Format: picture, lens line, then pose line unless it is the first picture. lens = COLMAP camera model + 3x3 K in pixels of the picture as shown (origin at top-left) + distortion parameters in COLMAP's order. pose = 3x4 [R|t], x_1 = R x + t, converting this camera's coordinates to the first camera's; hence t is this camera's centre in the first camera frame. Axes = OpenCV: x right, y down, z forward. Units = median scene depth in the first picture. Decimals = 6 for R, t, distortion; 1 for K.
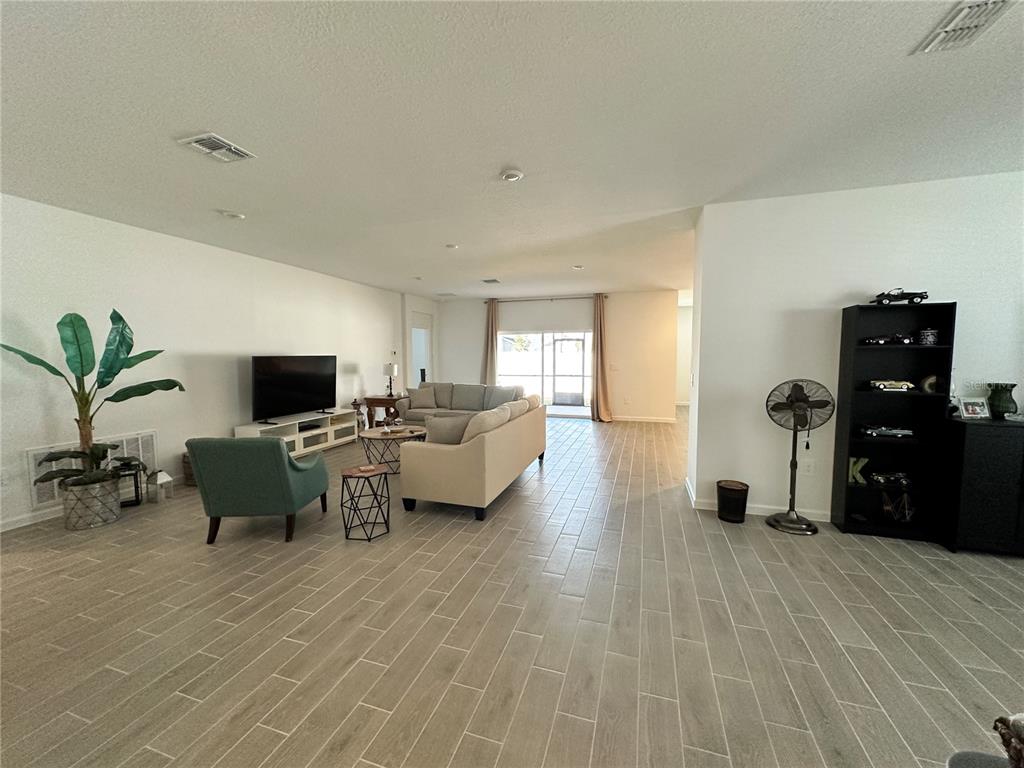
lens RADIAL K [[408.0, 0, 512.4], [0, 408.0, 384.4], [0, 0, 1]] dist [-0.001886, 0.000332]
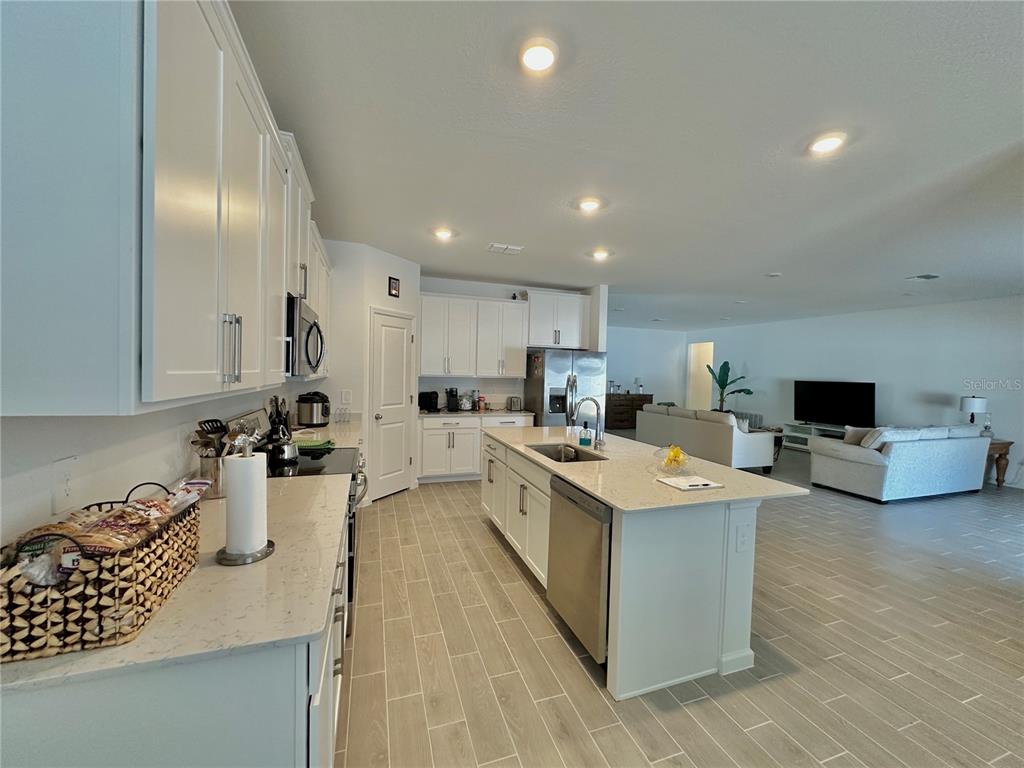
lens RADIAL K [[408.0, 0, 512.4], [0, 408.0, 384.4], [0, 0, 1]] dist [-0.001886, 0.000332]
pose [[-0.795782, 0.002075, -0.605580, 1.022407], [-0.065662, 0.993803, 0.089691, -0.100613], [0.602014, 0.111138, -0.790714, 1.287177]]
